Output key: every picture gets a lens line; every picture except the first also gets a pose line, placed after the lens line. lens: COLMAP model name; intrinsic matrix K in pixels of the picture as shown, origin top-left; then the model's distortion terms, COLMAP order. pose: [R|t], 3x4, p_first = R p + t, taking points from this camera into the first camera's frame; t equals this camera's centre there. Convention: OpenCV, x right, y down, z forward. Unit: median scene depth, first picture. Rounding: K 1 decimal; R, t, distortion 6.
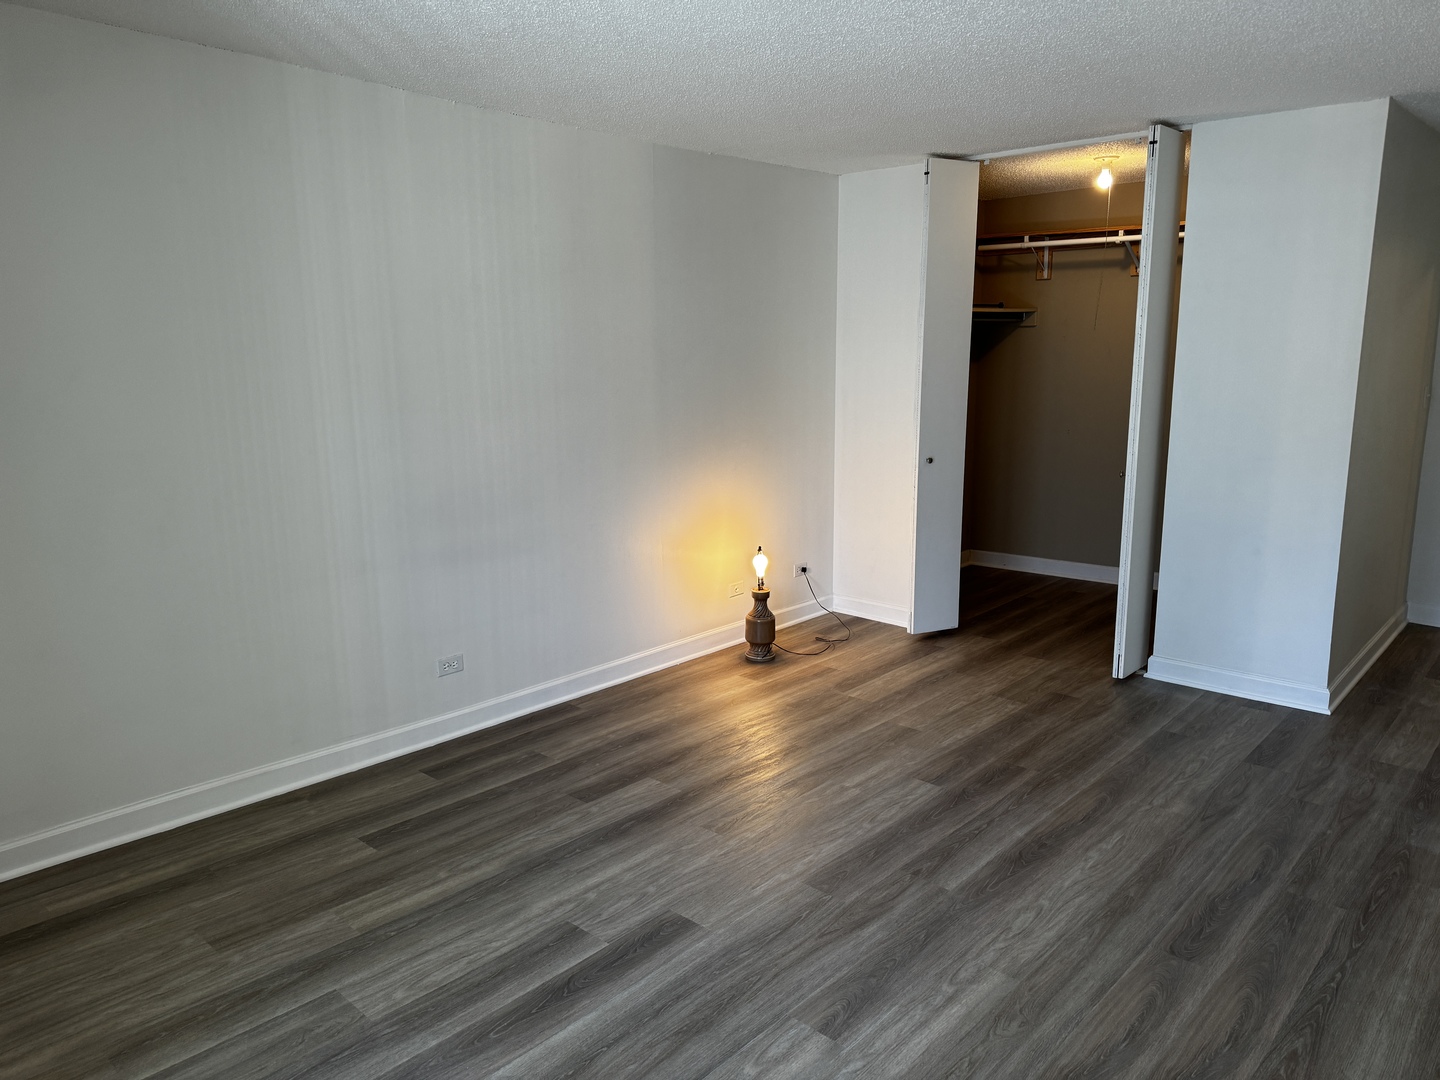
lens RADIAL K [[1004.9, 0, 719.7], [0, 1004.9, 538.9], [0, 0, 1]] dist [0.054522, -0.062855]
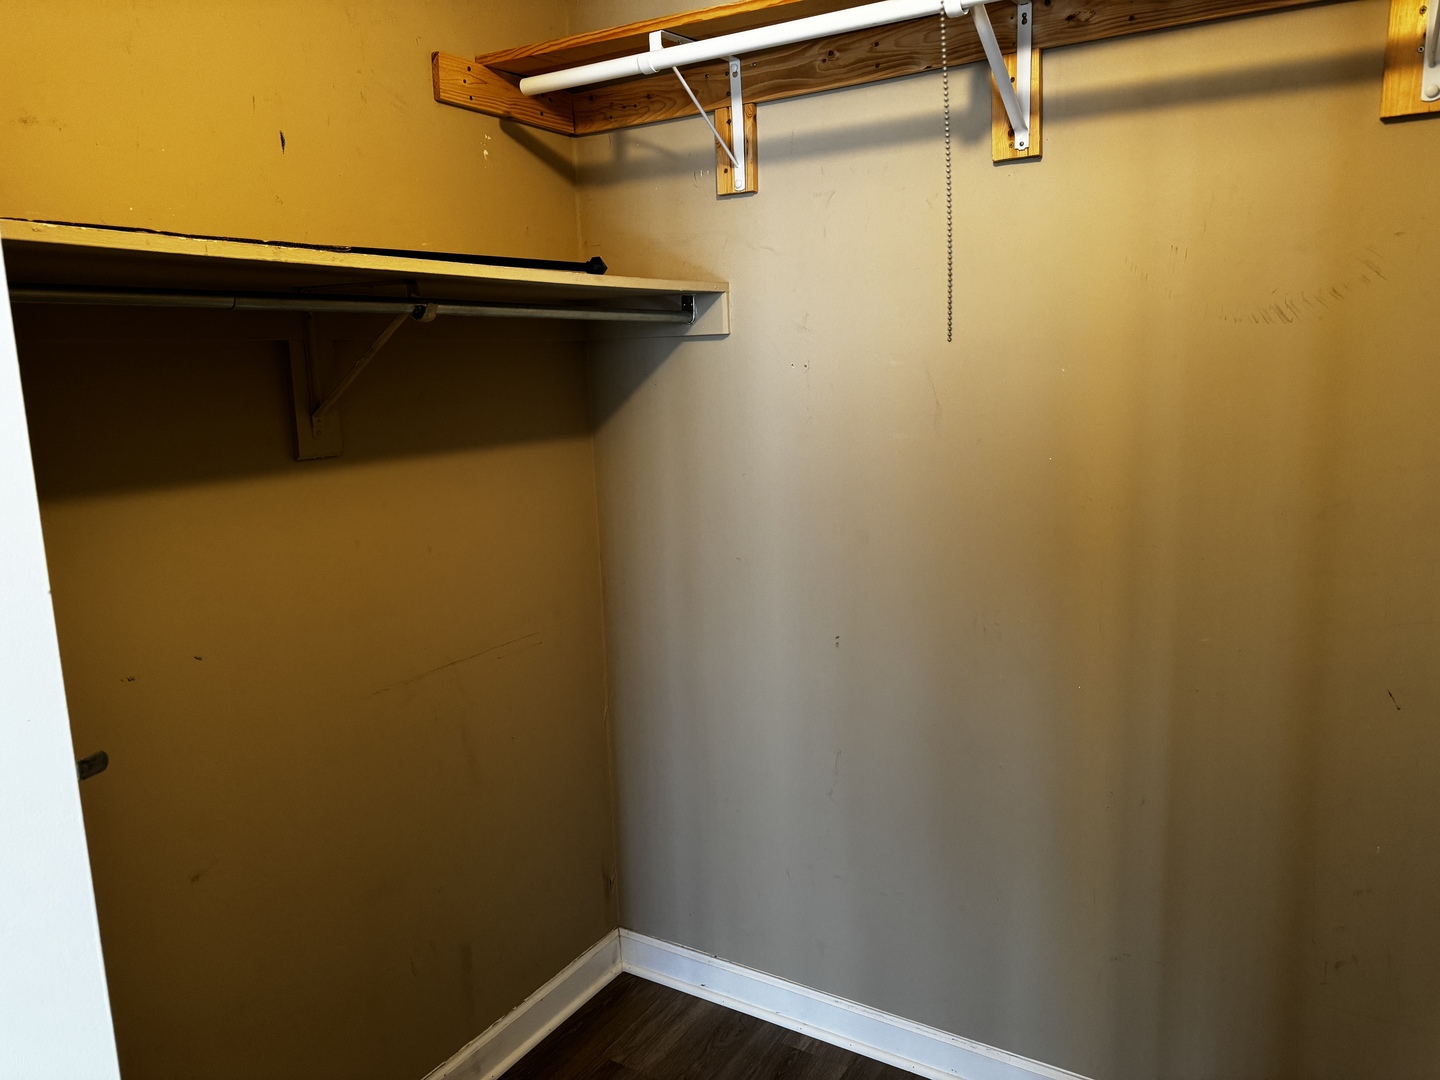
lens RADIAL K [[1004.9, 0, 724.0], [0, 1004.9, 537.0], [0, 0, 1]] dist [0.054522, -0.062855]
pose [[0.981297, -0.056759, 0.183940, 0.343984], [0.060996, 0.997985, -0.017457, -0.190885], [-0.182578, 0.028350, 0.982783, 0.937225]]
